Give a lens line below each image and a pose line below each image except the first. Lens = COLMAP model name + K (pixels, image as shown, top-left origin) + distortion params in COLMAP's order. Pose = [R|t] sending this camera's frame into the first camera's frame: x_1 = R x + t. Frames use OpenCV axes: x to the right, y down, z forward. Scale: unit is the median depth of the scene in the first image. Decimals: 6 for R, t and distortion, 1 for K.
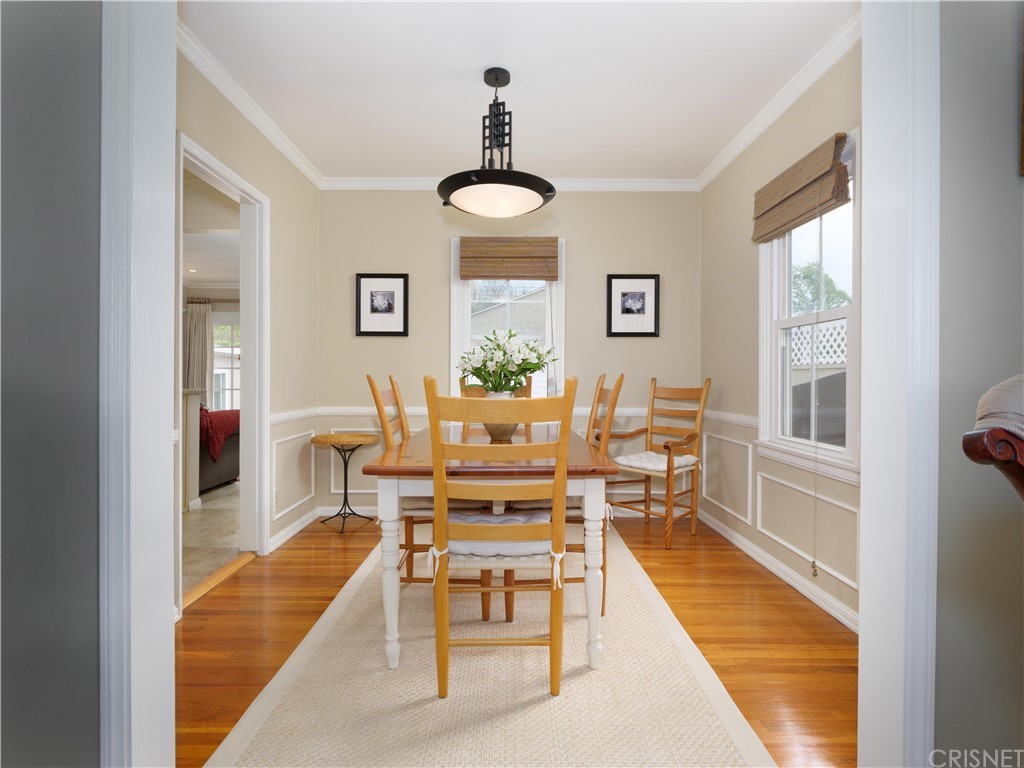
lens RADIAL K [[534.5, 0, 498.9], [0, 534.5, 379.6], [0, 0, 1]] dist [0.001760, -0.015052]
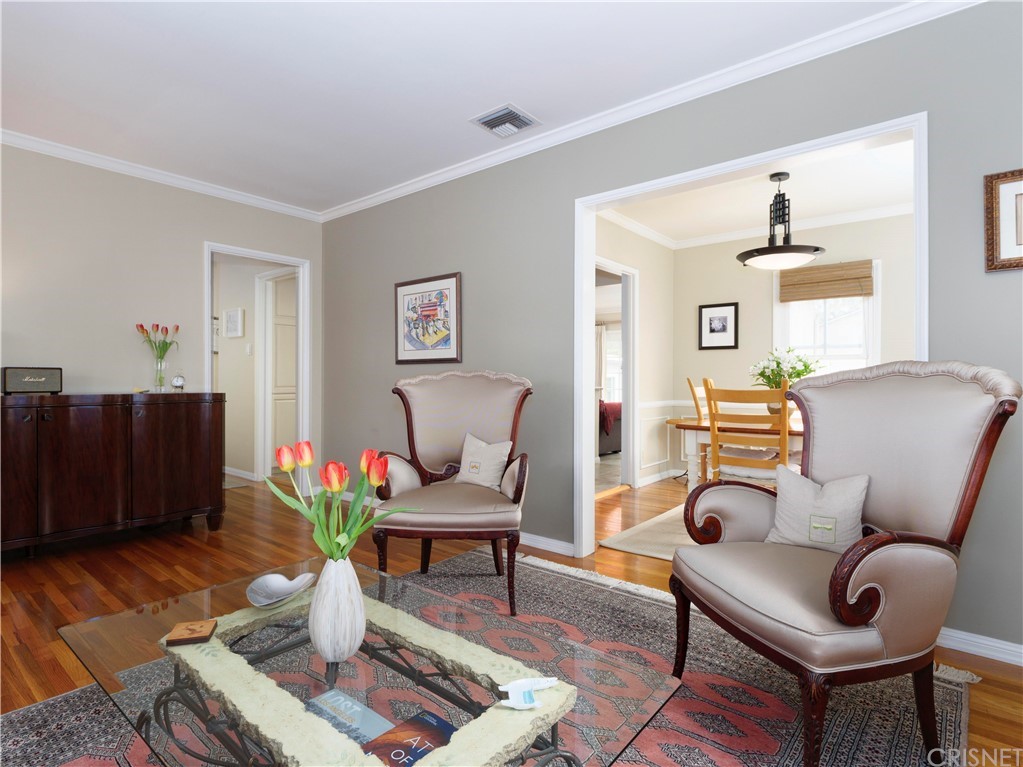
lens RADIAL K [[534.0, 0, 498.4], [0, 534.0, 379.1], [0, 0, 1]] dist [0.001760, -0.015052]
pose [[0.770808, -0.002276, -0.637064, 0.220621], [-0.001477, 0.999985, -0.005360, 0.002946], [0.637066, 0.005072, 0.770792, -0.416205]]
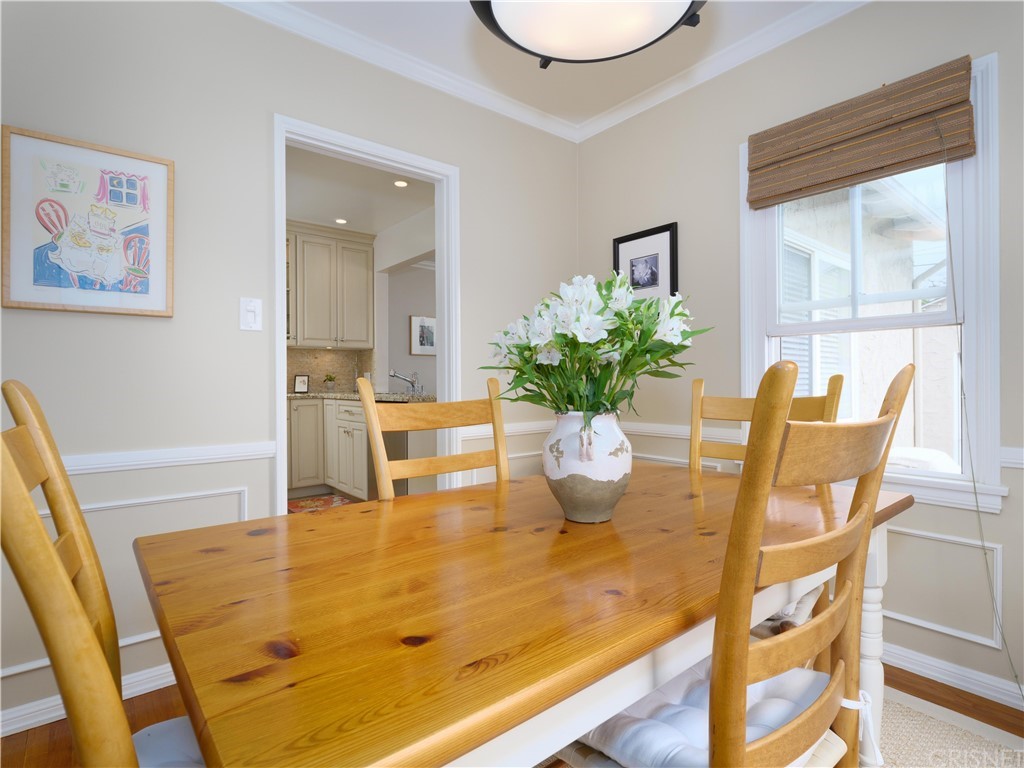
lens RADIAL K [[528.0, 0, 512.0], [0, 528.0, 384.0], [0, 0, 1]] dist [0.000229, -0.001268]
pose [[0.638943, -0.006942, -0.769223, 0.200215], [0.008018, 0.999965, -0.002364, 0.000988], [0.769213, -0.004657, 0.638976, 0.431003]]
